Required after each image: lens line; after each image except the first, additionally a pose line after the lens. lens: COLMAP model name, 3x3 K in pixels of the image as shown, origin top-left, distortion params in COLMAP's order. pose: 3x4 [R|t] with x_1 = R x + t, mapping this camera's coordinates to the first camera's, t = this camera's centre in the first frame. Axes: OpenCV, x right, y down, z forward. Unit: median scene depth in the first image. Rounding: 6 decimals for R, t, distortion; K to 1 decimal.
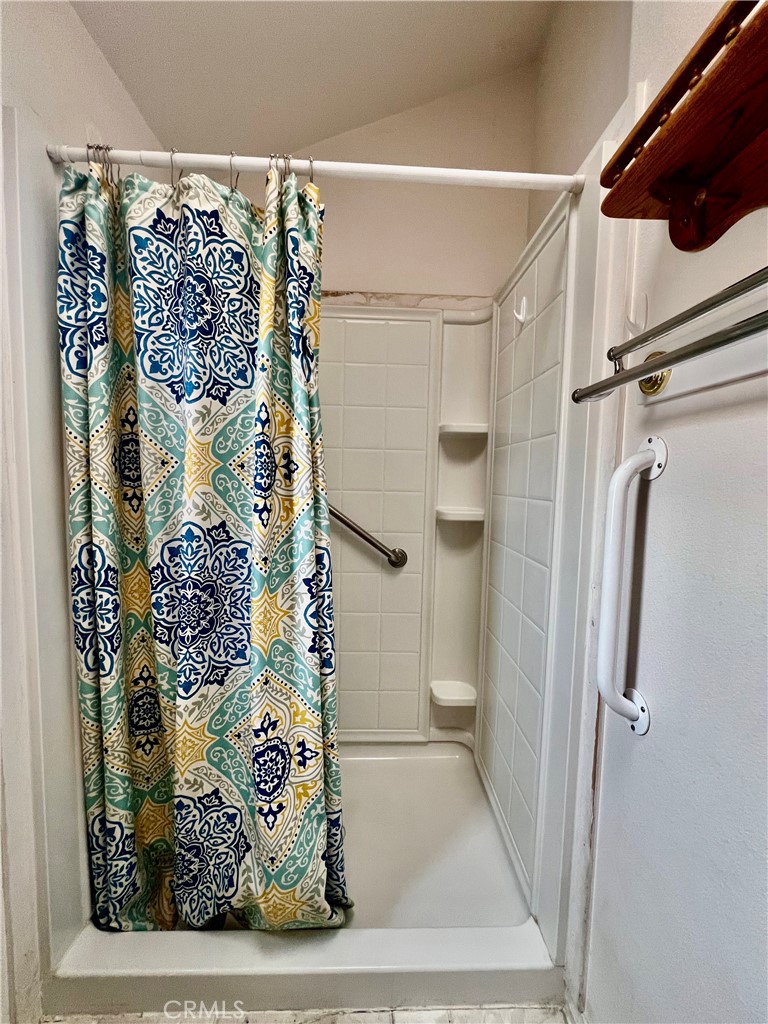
lens RADIAL K [[410.5, 0, 364.8], [0, 410.5, 511.0], [0, 0, 1]] dist [-0.001896, 0.000918]
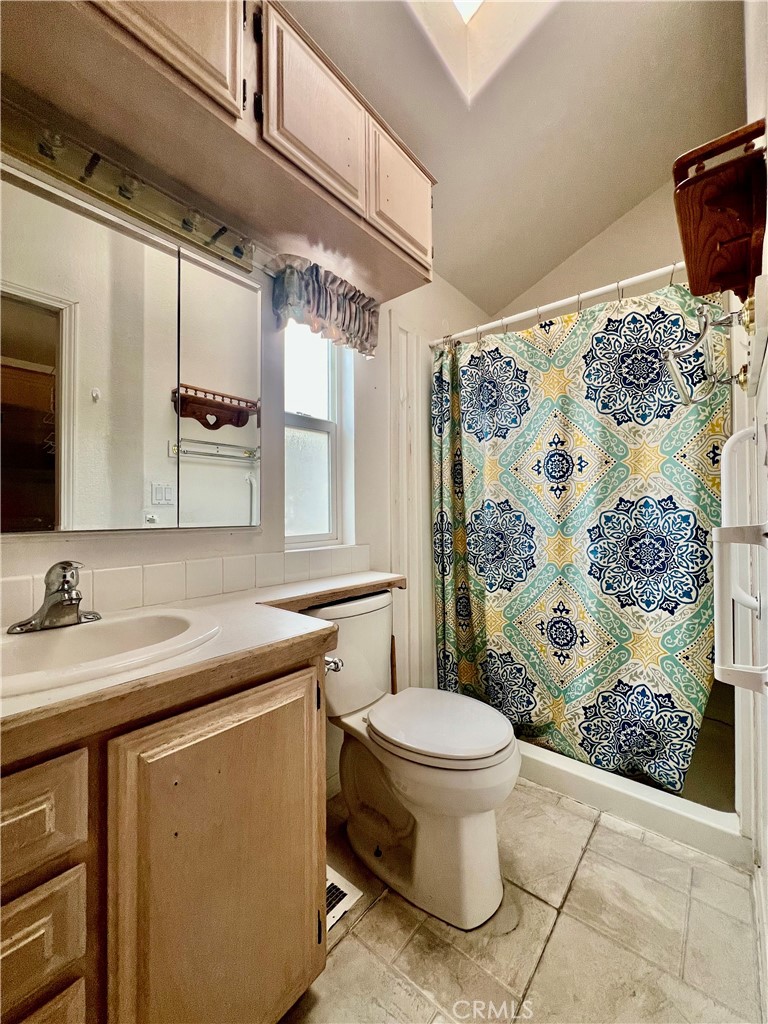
lens RADIAL K [[410.5, 0, 383.0], [0, 410.5, 508.8], [0, 0, 1]] dist [-0.001896, 0.000918]
pose [[0.773727, -0.027232, -0.632934, 0.465416], [-0.023974, 0.997101, -0.072209, 0.229212], [0.633066, 0.071044, 0.770831, -0.871647]]
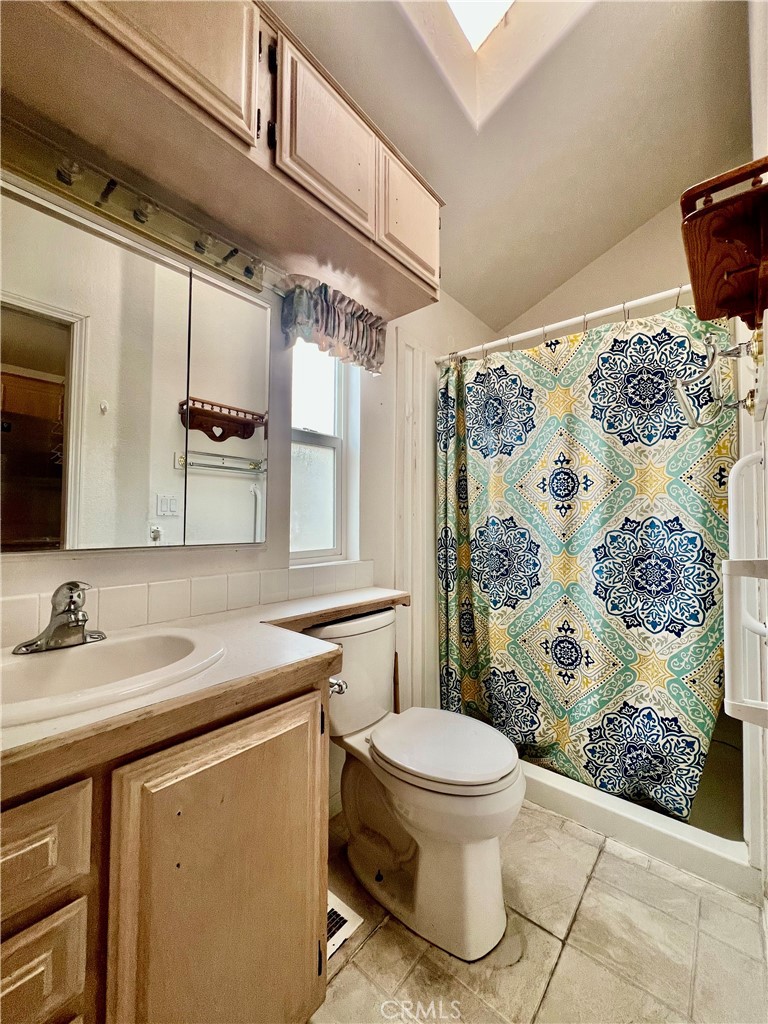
lens RADIAL K [[410.5, 0, 383.2], [0, 410.5, 509.3], [0, 0, 1]] dist [-0.001896, 0.000918]
pose [[0.770457, -0.029839, -0.636793, 0.458976], [-0.036564, 0.995191, -0.090872, 0.195017], [0.636442, 0.093297, 0.765661, -0.881098]]
